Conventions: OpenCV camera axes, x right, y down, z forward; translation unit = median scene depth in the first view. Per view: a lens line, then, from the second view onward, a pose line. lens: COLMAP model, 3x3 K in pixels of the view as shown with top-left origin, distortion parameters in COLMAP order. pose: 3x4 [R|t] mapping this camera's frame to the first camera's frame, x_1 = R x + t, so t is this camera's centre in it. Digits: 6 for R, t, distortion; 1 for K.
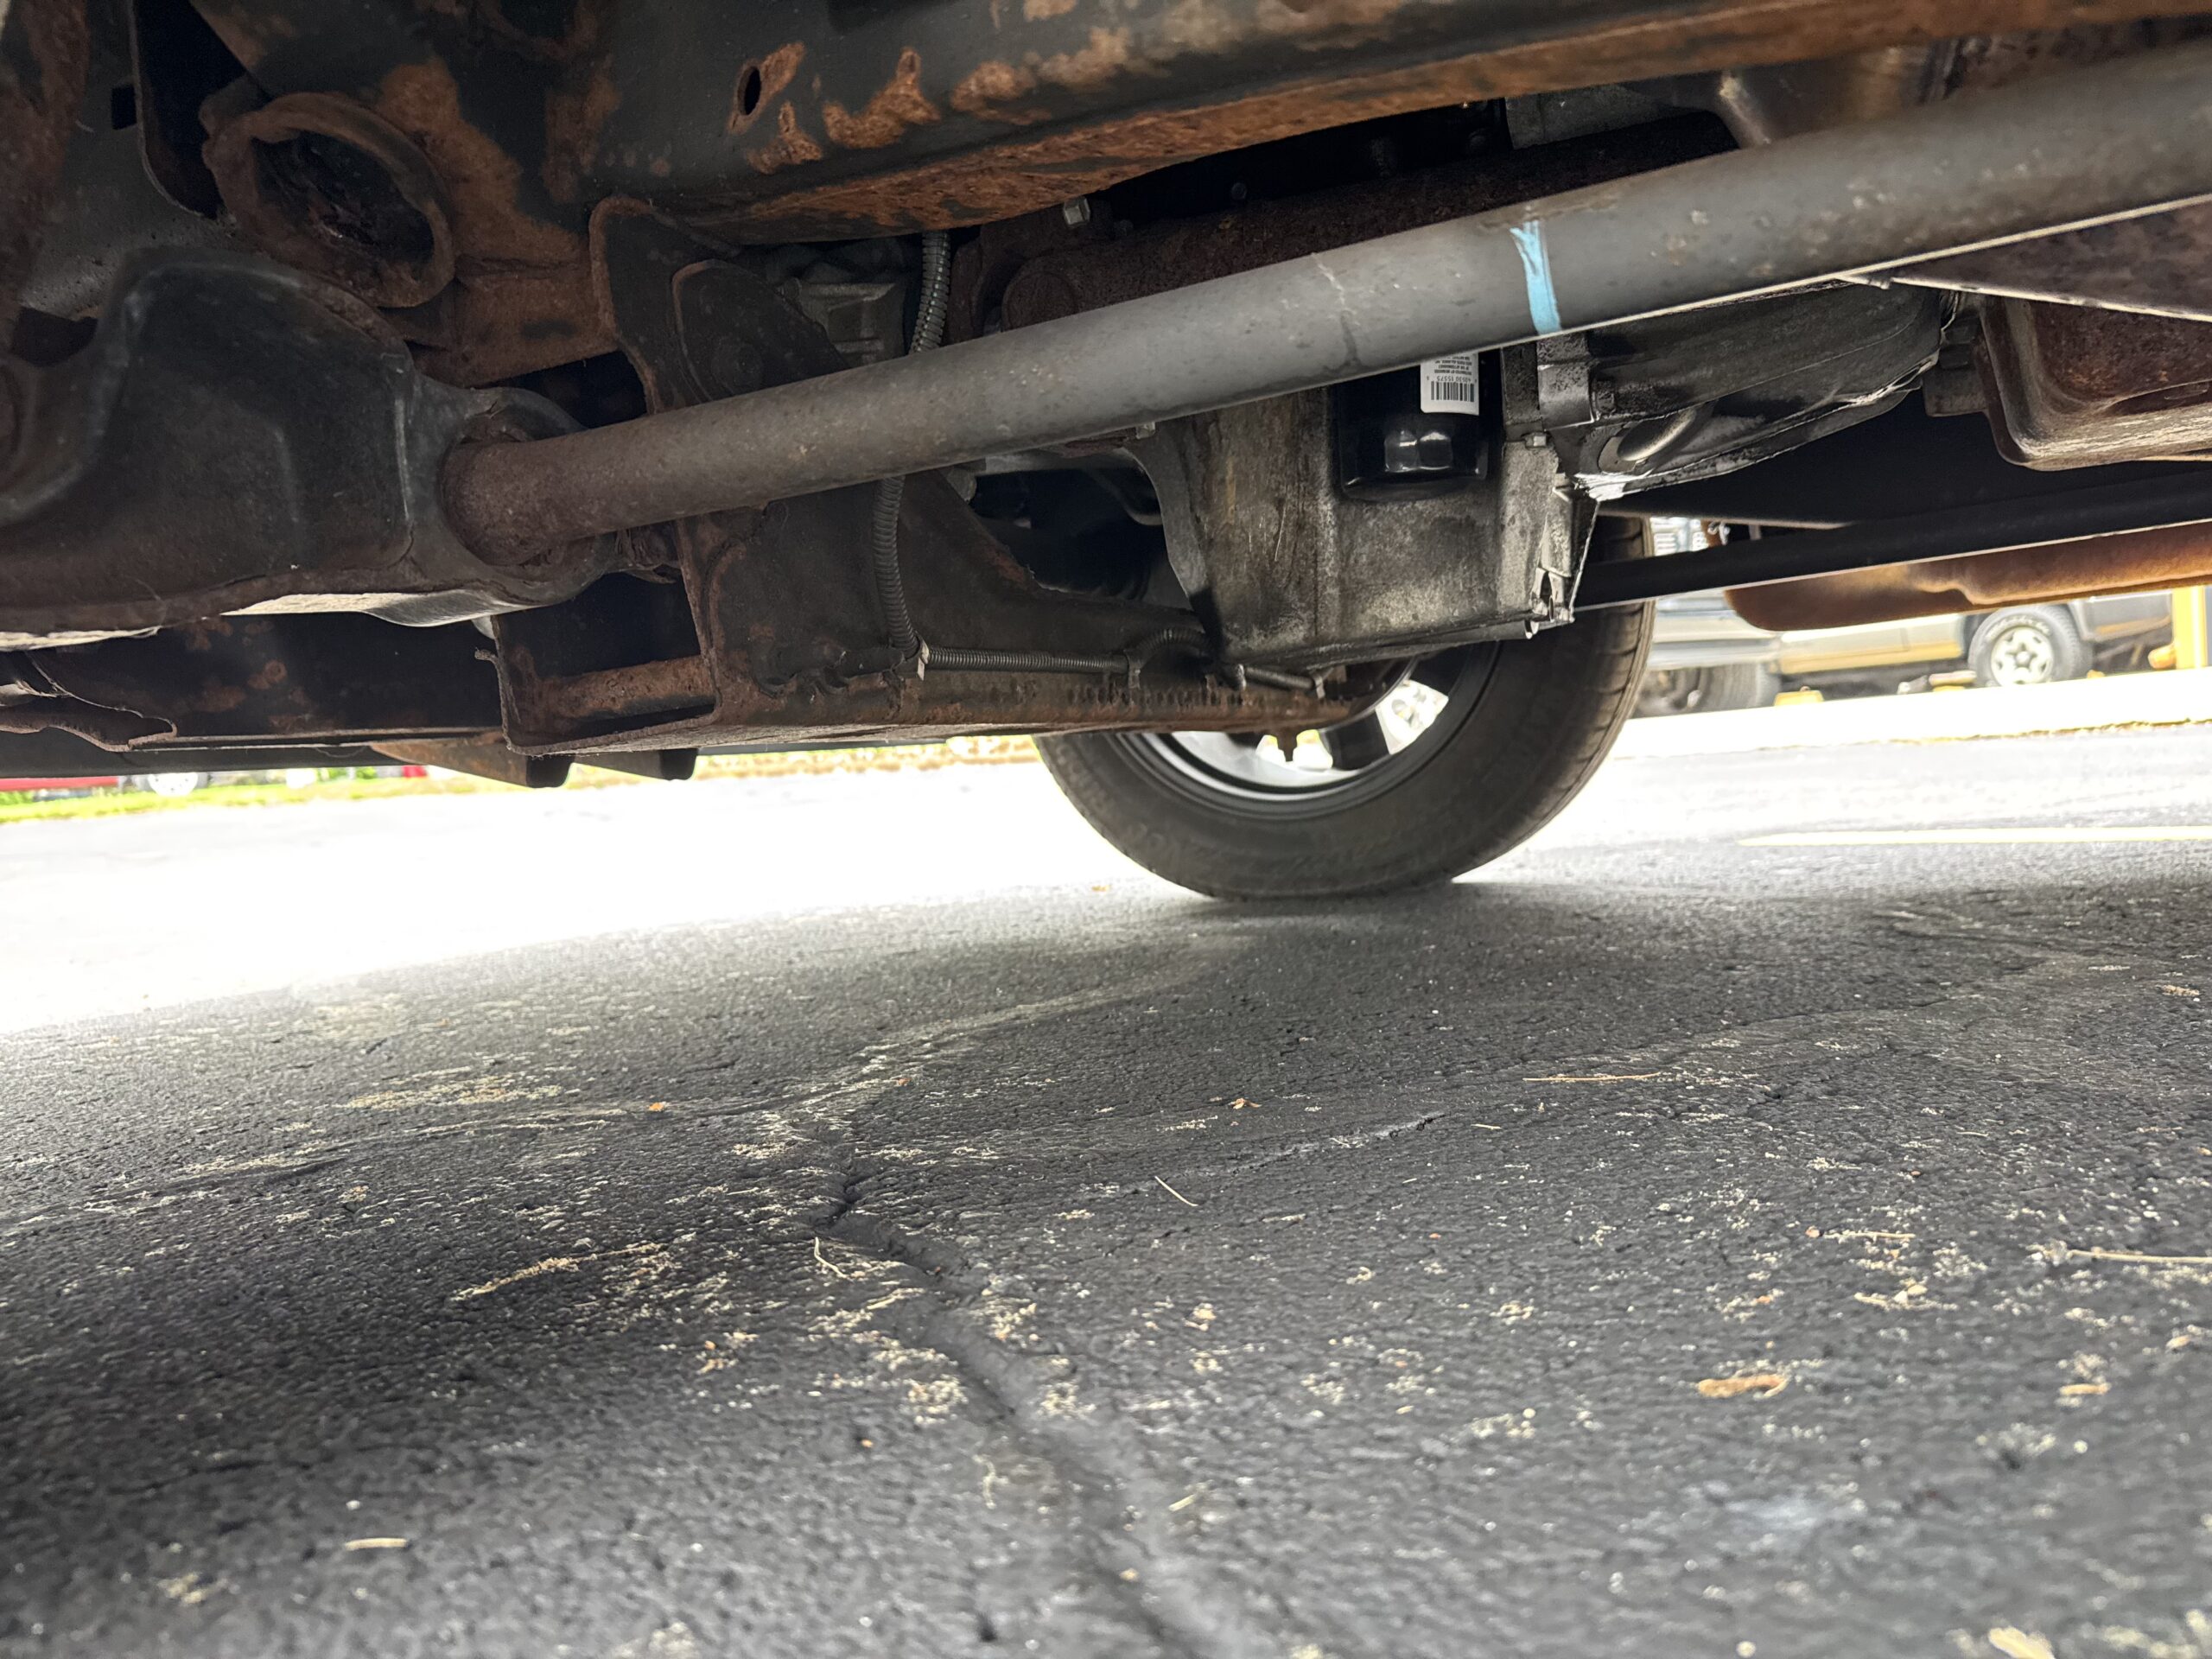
lens RADIAL K [[1573.7, 0, 1101.3], [0, 1573.7, 837.8], [0, 0, 1]] dist [0.047934, -0.071871]
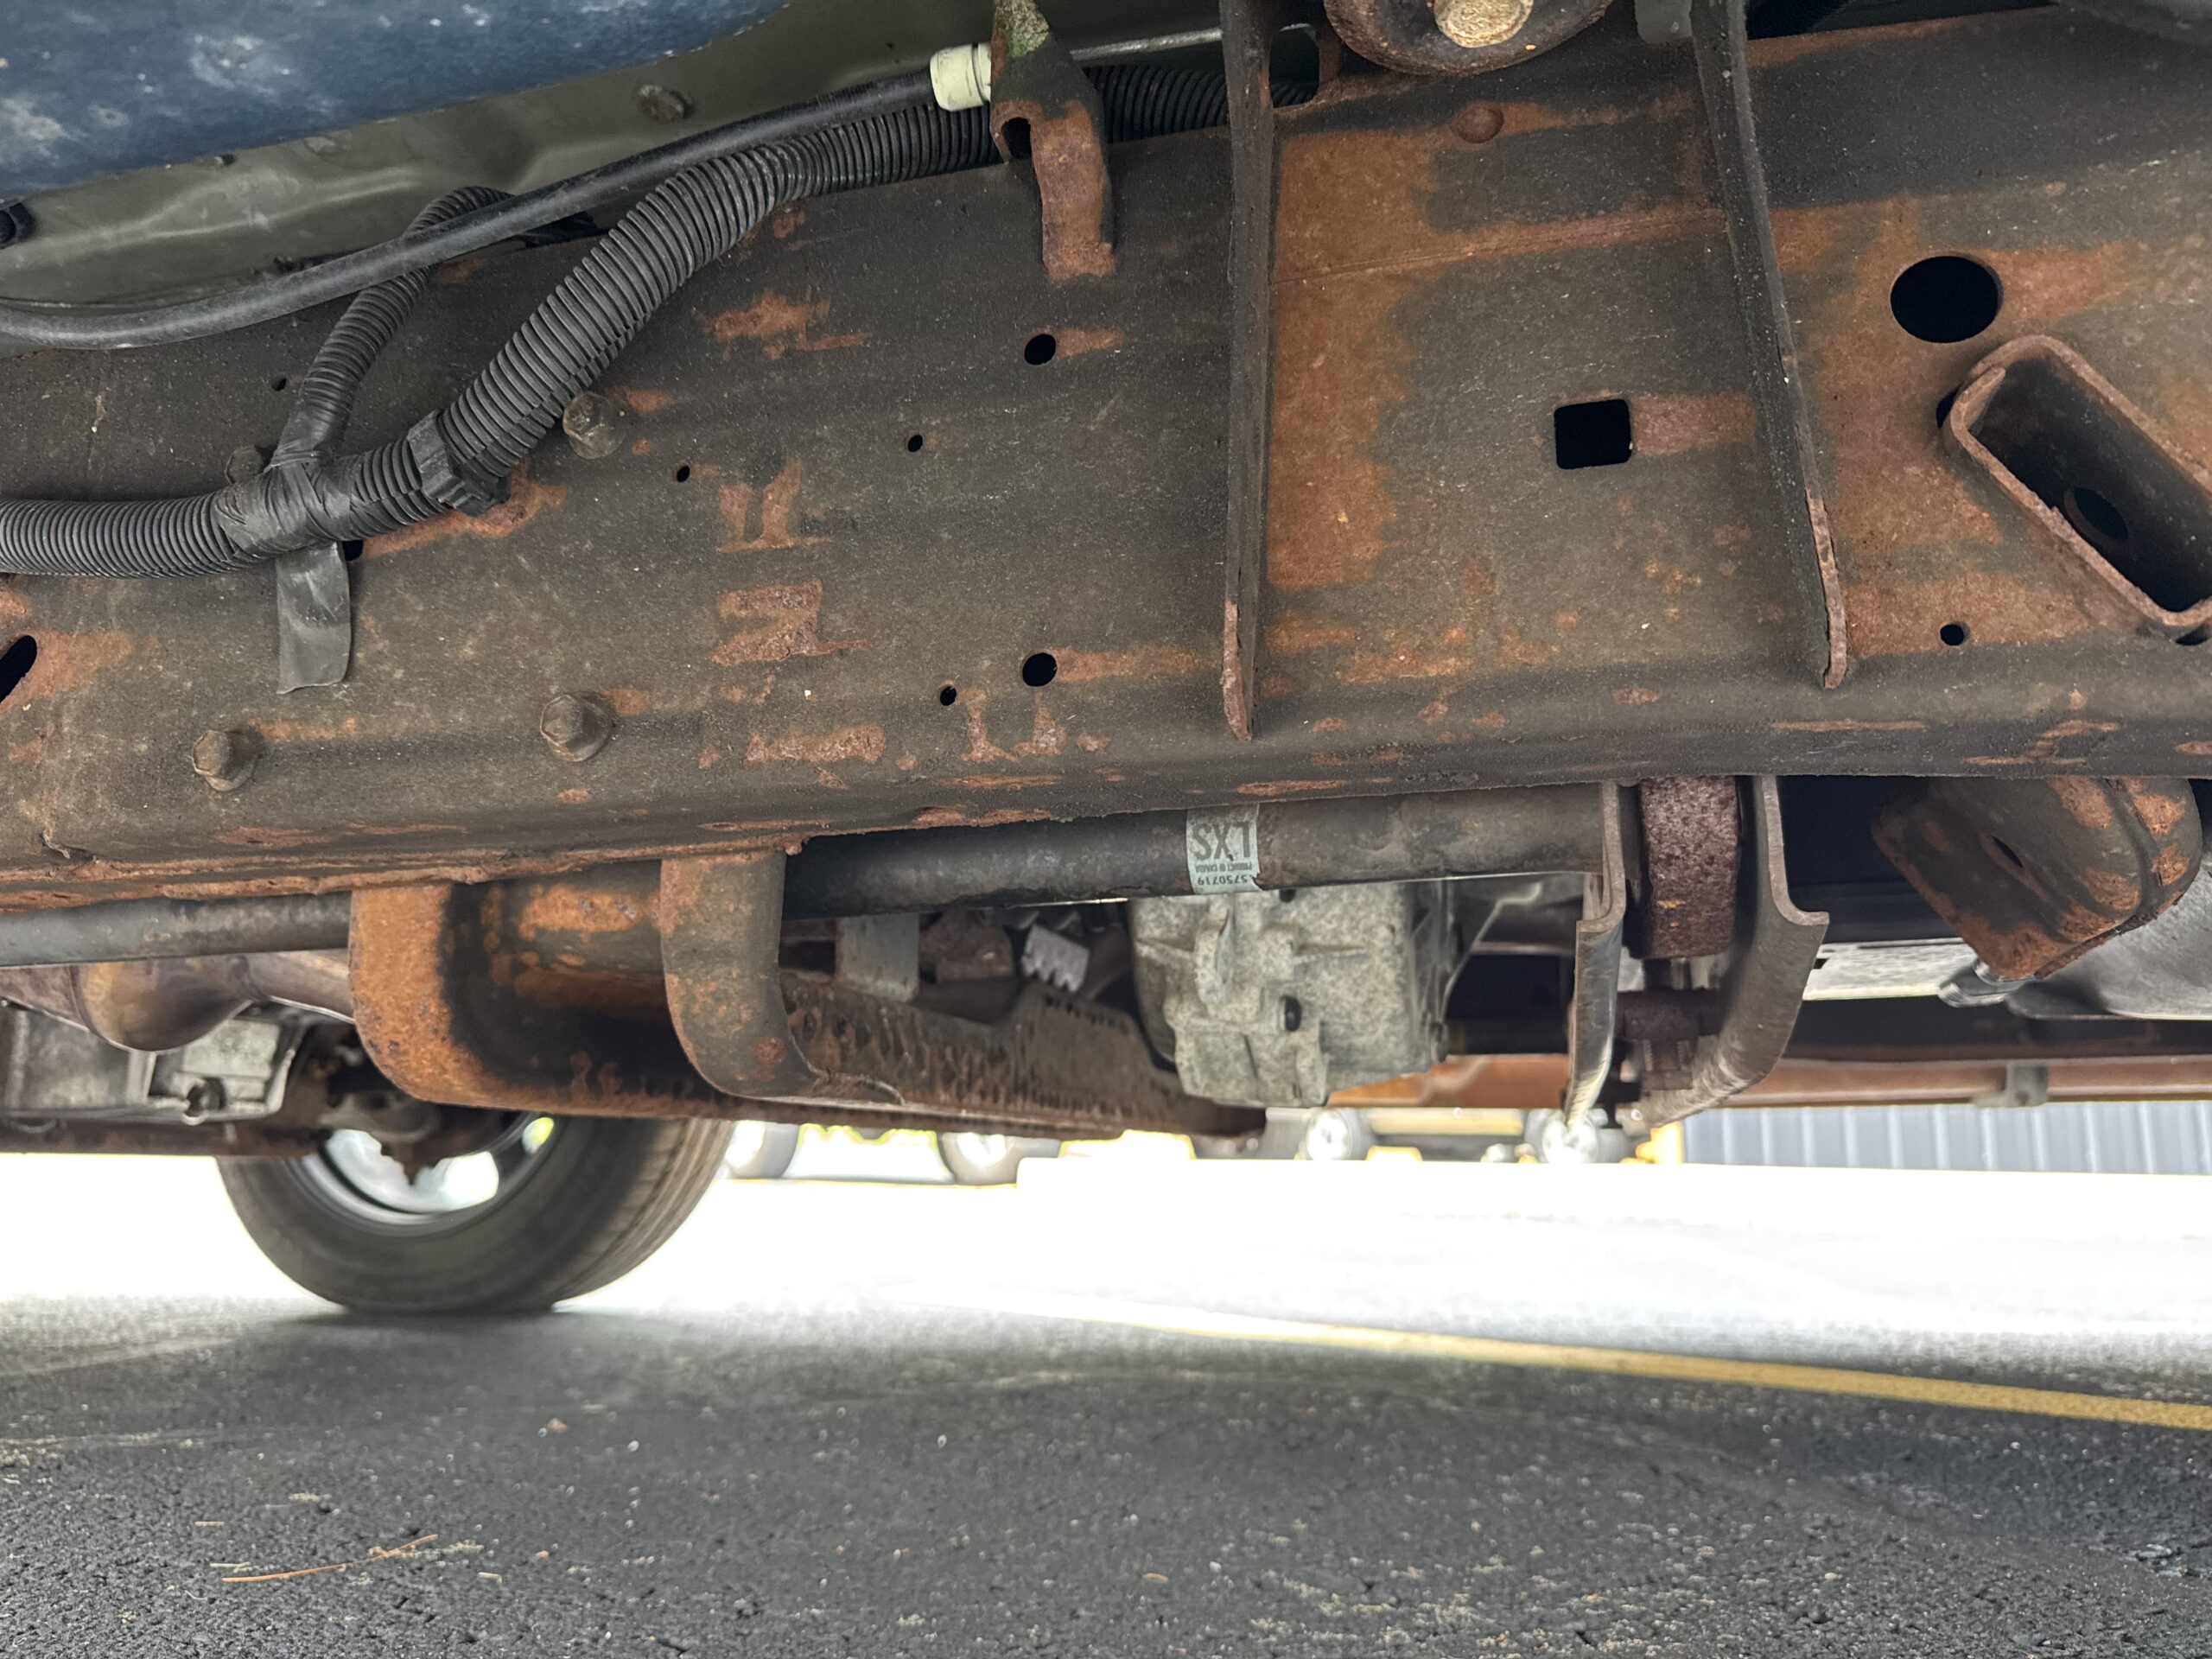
lens RADIAL K [[1573.7, 0, 1131.5], [0, 1573.7, 801.0], [0, 0, 1]] dist [0.047934, -0.071871]
pose [[0.978716, 0.133994, 0.155437, 0.883426], [-0.087267, 0.957266, -0.275728, -0.092569], [-0.185741, 0.256295, 0.948585, -0.565306]]
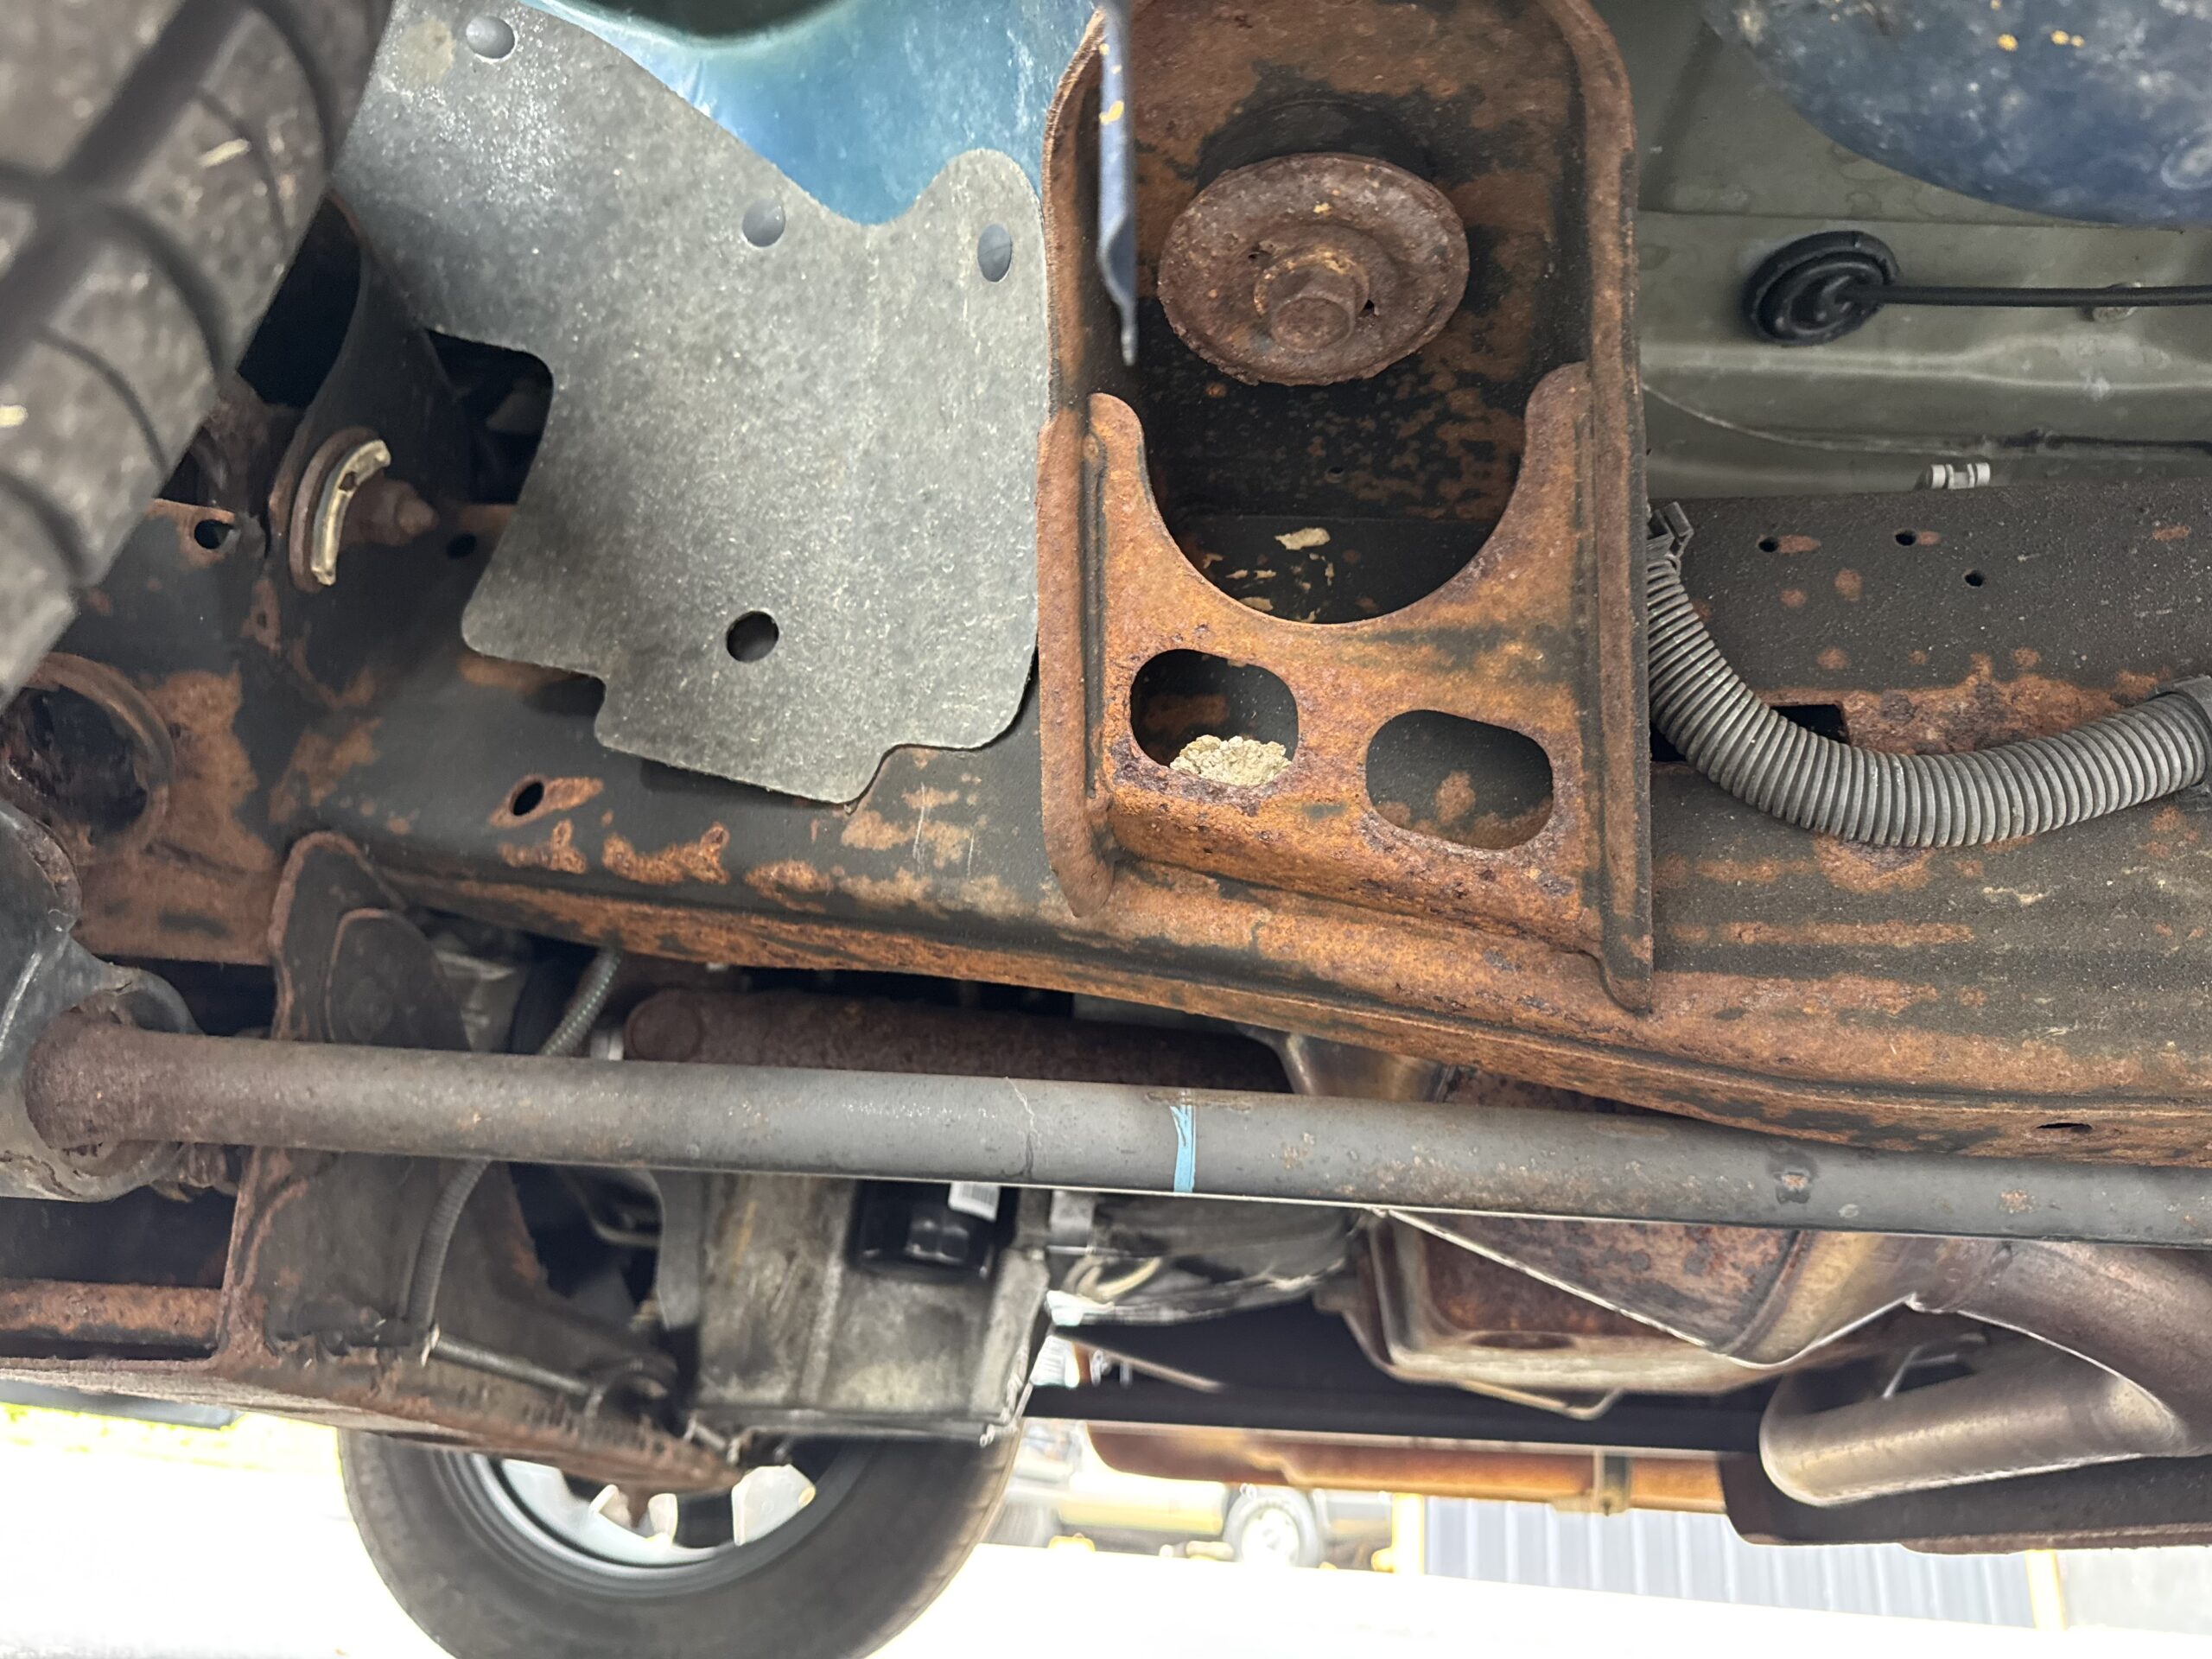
lens RADIAL K [[1573.7, 0, 1109.2], [0, 1573.7, 825.7], [0, 0, 1]] dist [0.047934, -0.071871]
pose [[0.891701, 0.316382, 0.323685, -0.132233], [-0.130916, 0.864841, -0.484677, 0.019592], [-0.433280, 0.389811, 0.812598, -0.045958]]
